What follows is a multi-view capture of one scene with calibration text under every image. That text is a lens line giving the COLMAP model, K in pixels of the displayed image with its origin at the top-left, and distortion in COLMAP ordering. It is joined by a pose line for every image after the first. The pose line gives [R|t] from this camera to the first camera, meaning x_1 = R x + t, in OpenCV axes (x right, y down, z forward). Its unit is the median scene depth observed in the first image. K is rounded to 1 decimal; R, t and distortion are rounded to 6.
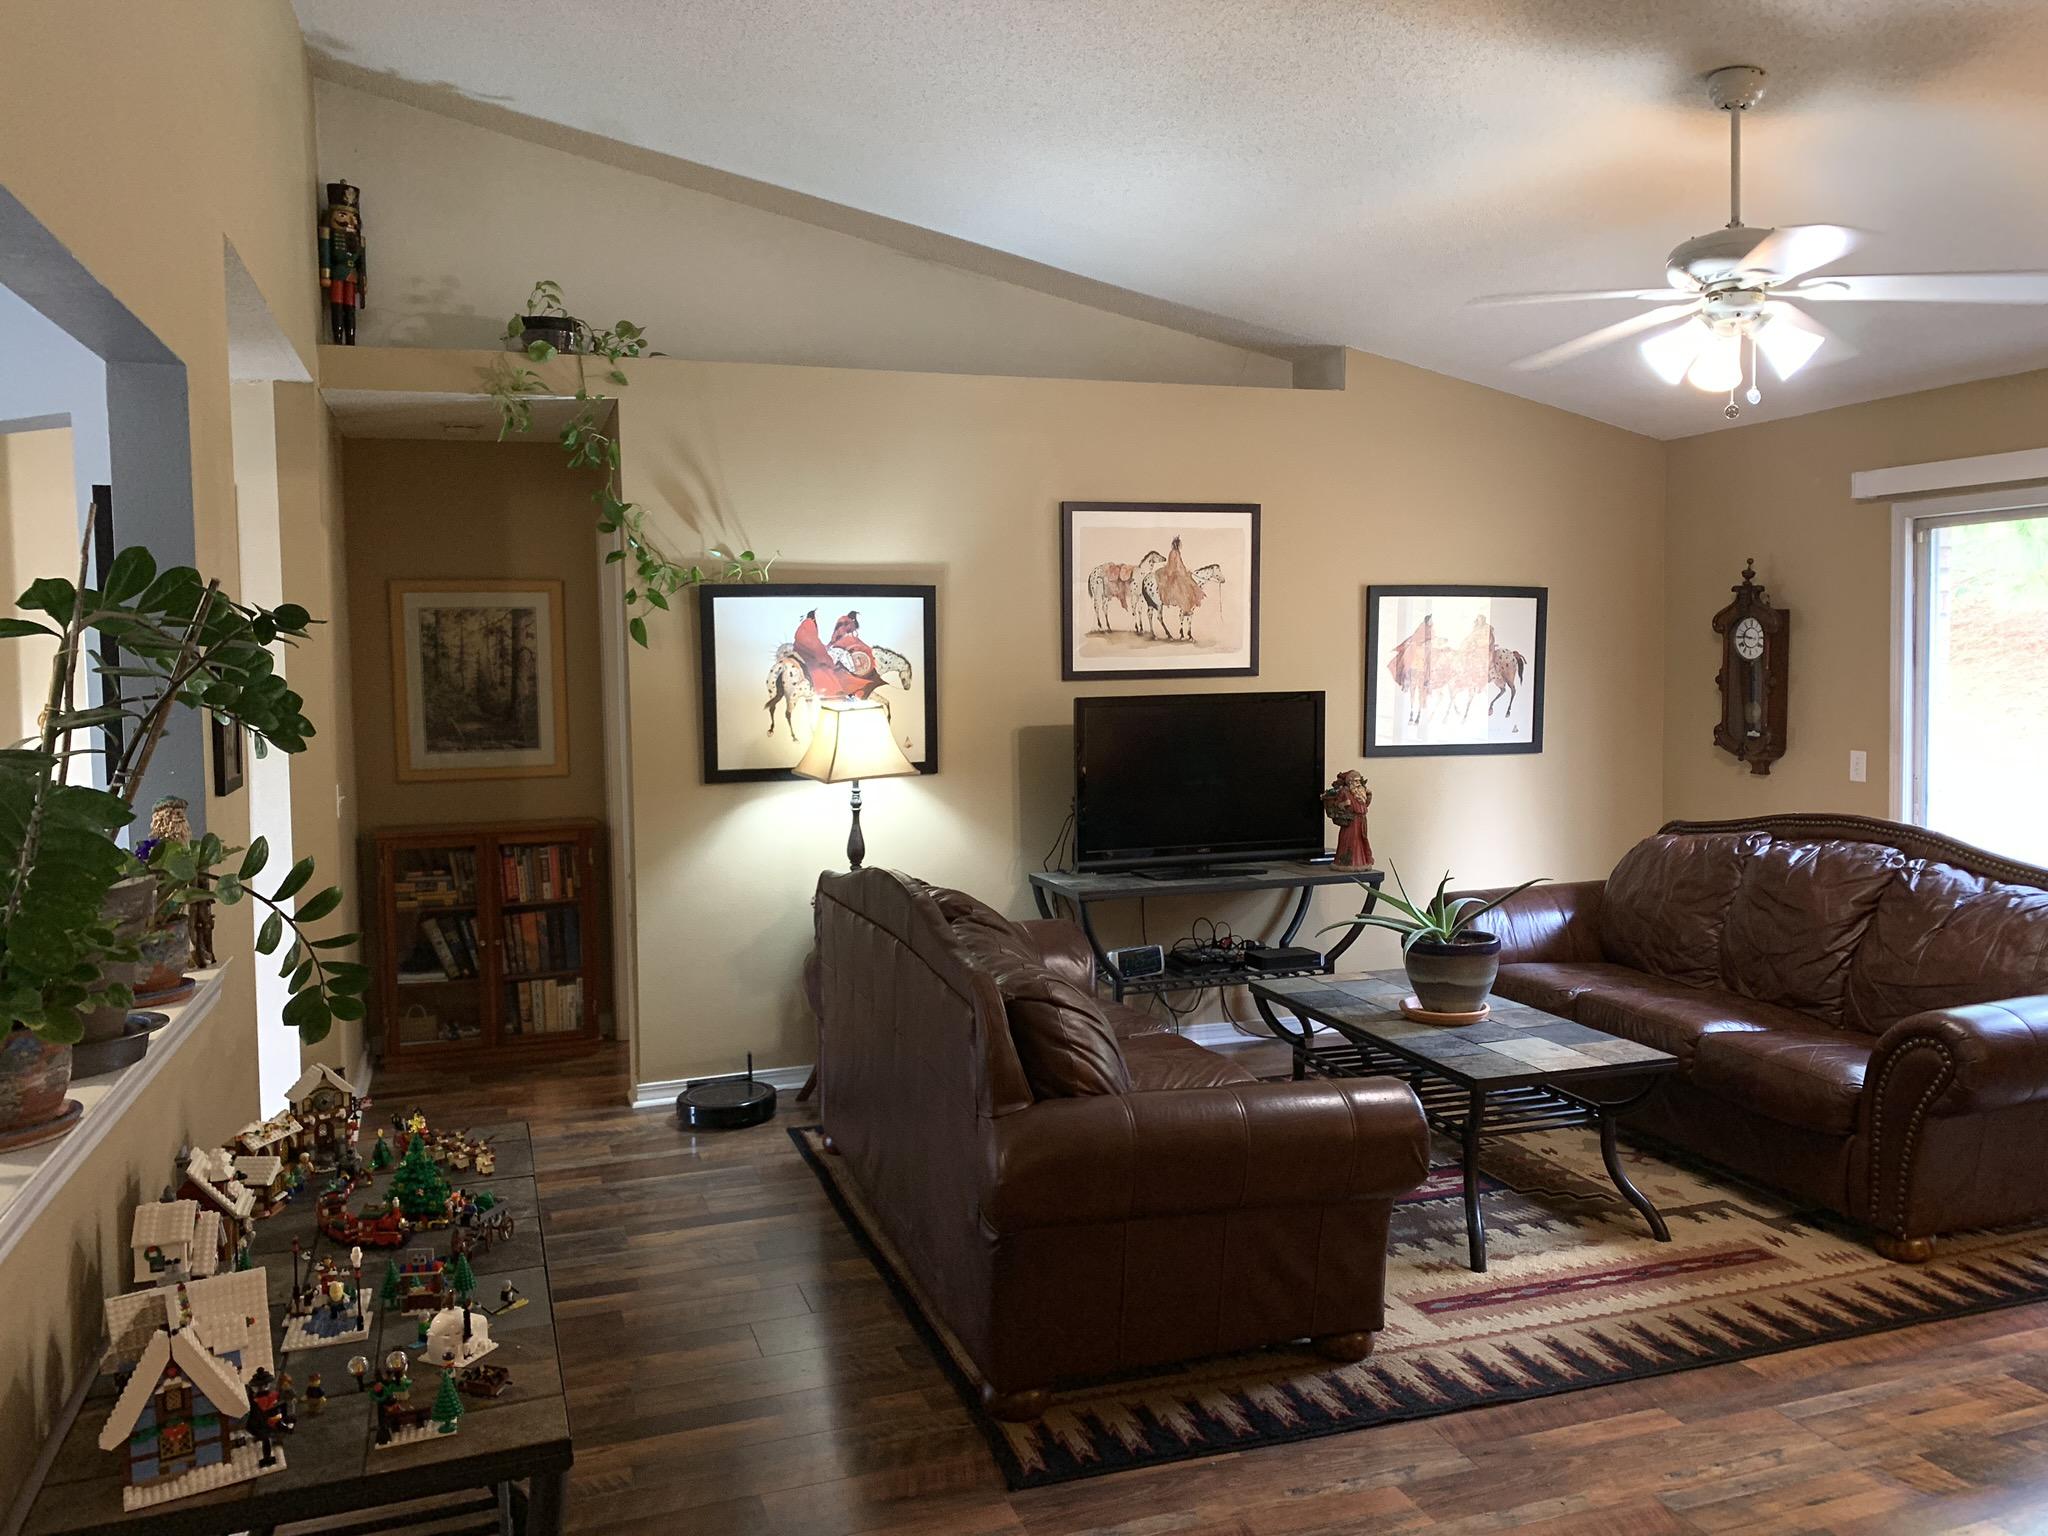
lens RADIAL K [[1573.3, 0, 1025.9], [0, 1573.3, 754.0], [0, 0, 1]] dist [0.043066, -0.028099]
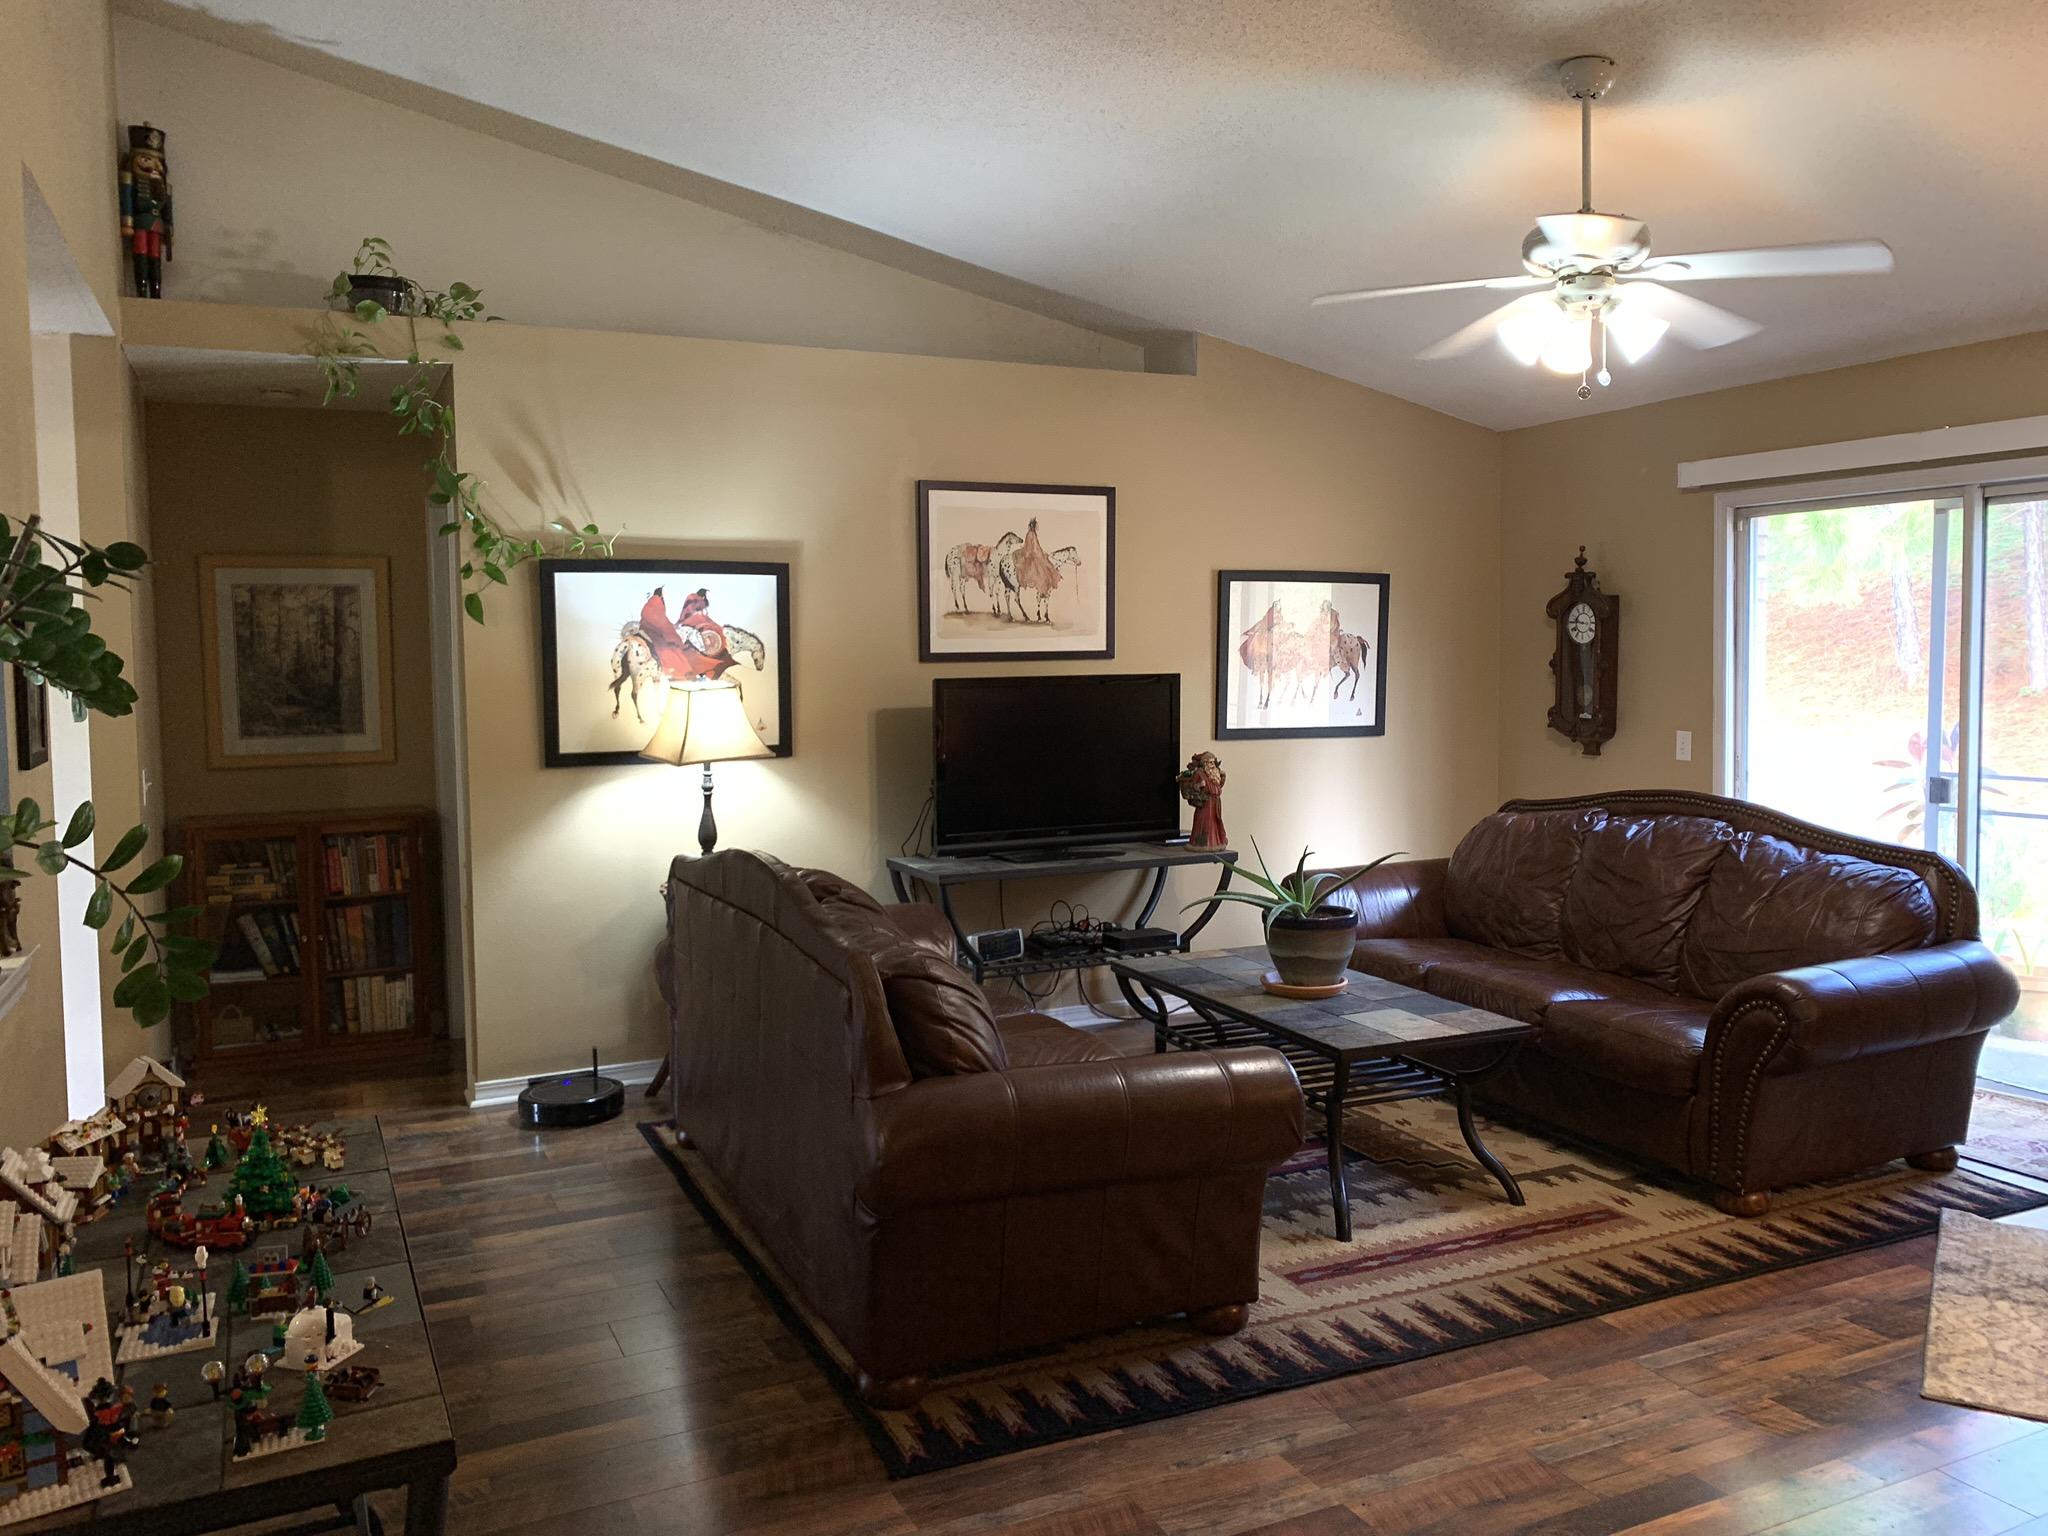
lens RADIAL K [[1573.3, 0, 1022.6], [0, 1573.3, 749.7], [0, 0, 1]] dist [0.043066, -0.028099]
pose [[0.994455, -0.003544, 0.105103, -0.019497], [0.003611, 0.999993, -0.000453, 0.010974], [-0.105101, 0.000830, 0.994461, 0.015183]]
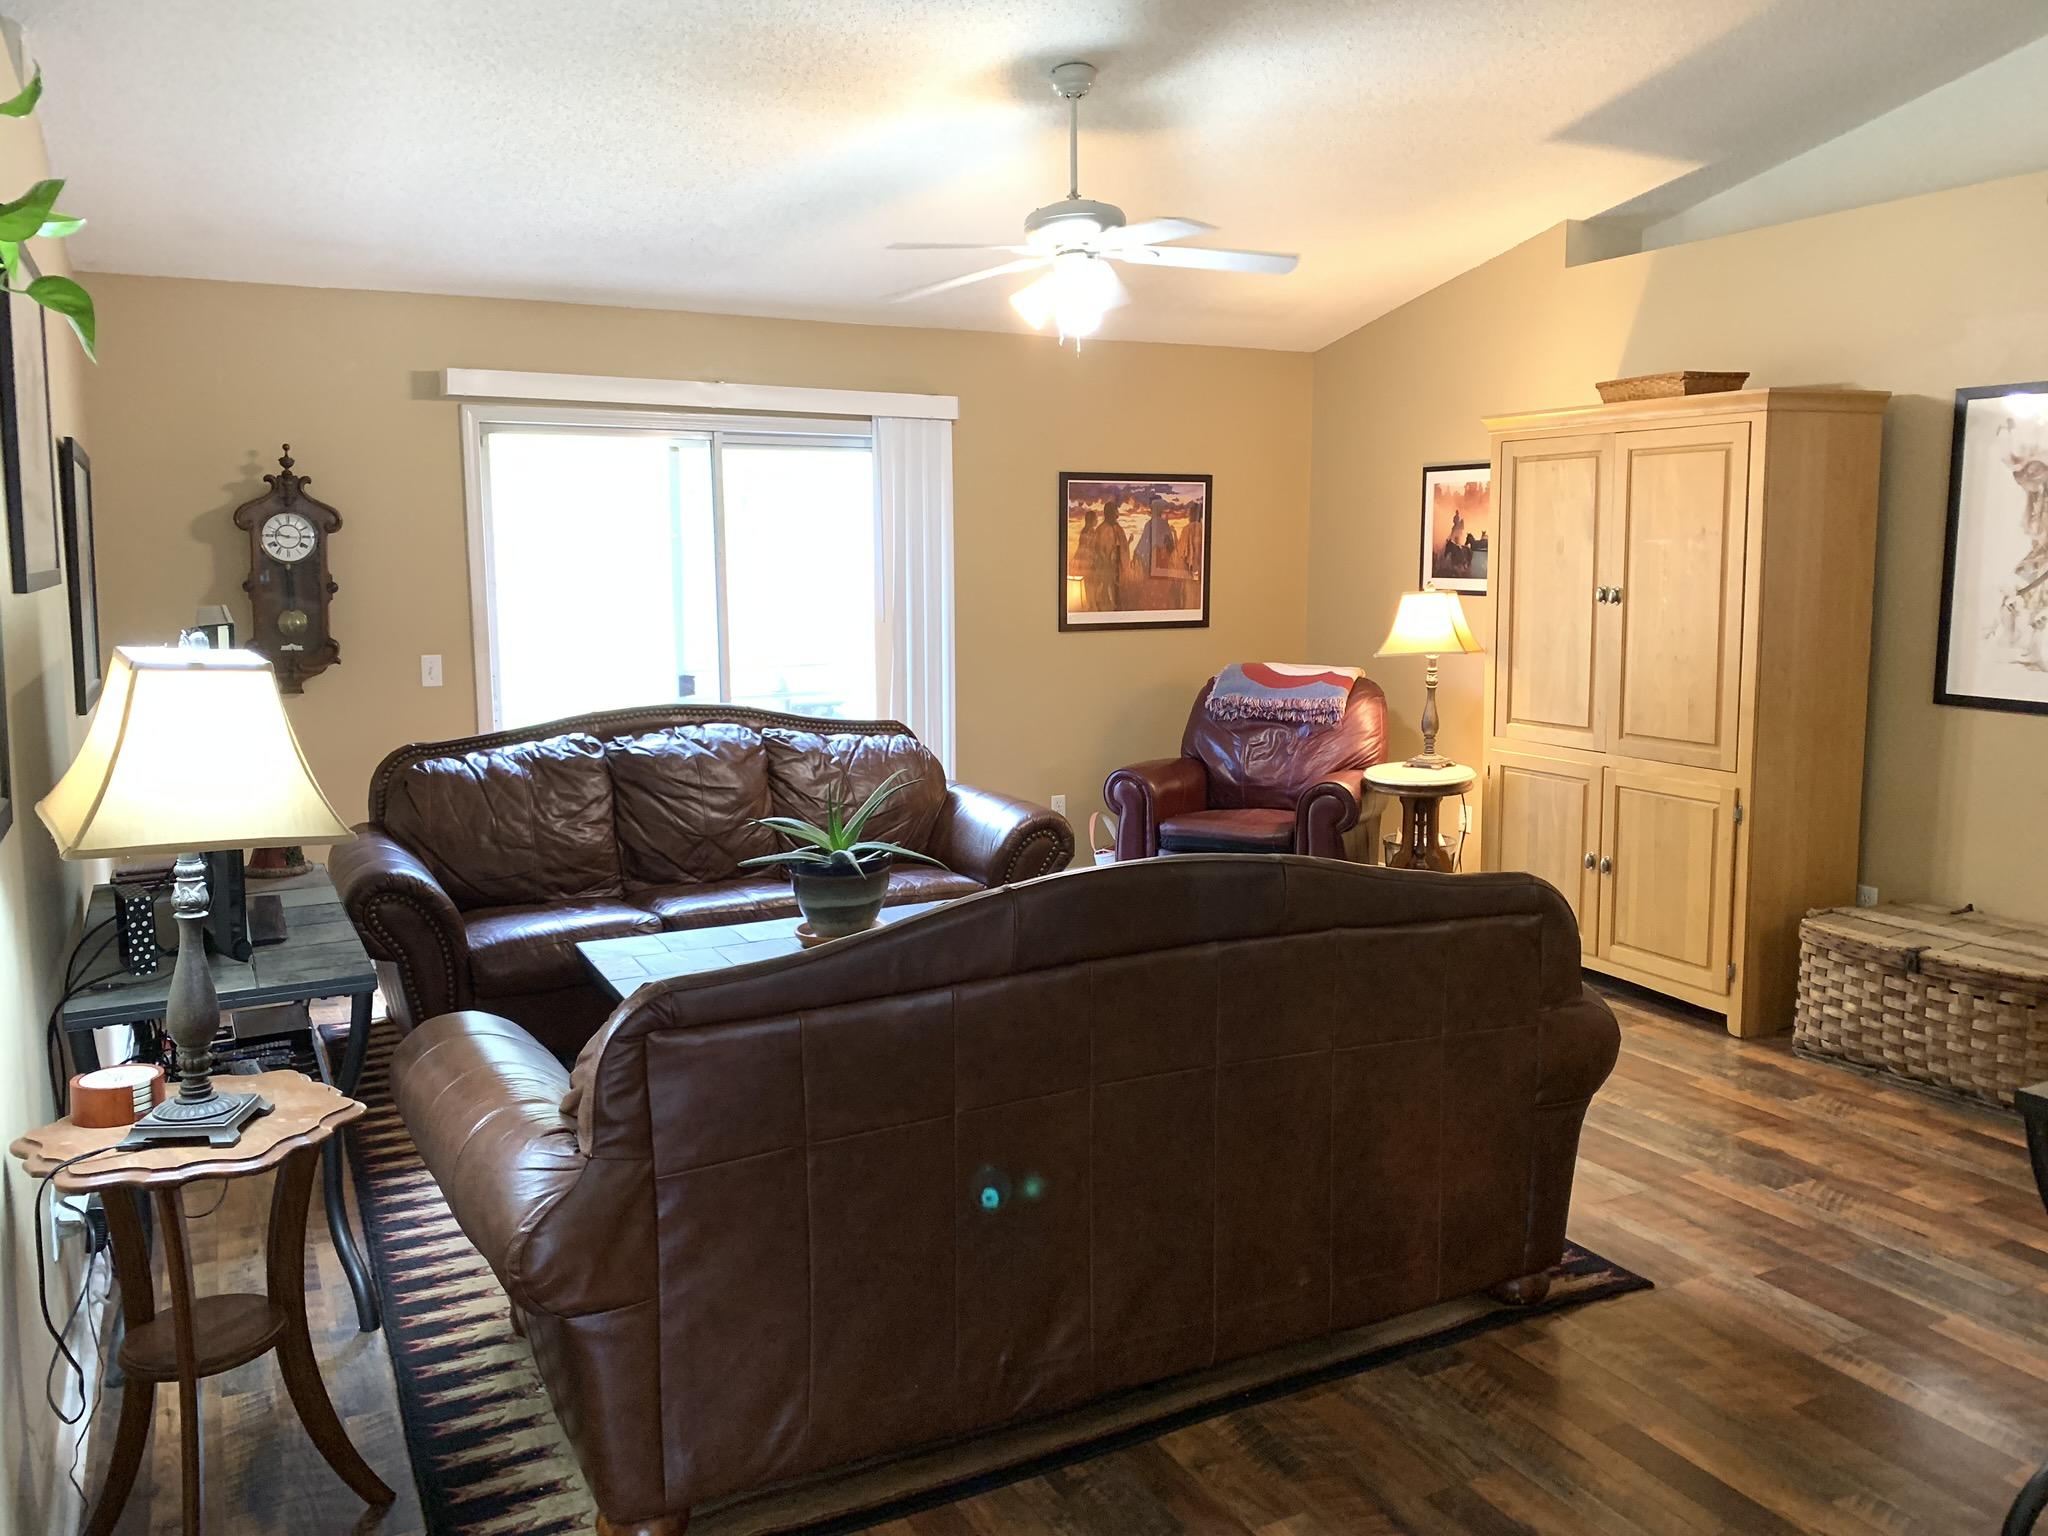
lens RADIAL K [[1573.3, 0, 1029.8], [0, 1573.3, 769.3], [0, 0, 1]] dist [0.043066, -0.028099]
pose [[-0.147171, -0.129569, 0.980588, -0.596311], [0.070632, 0.987475, 0.141080, -0.052452], [-0.986586, 0.090024, -0.136175, 0.923912]]
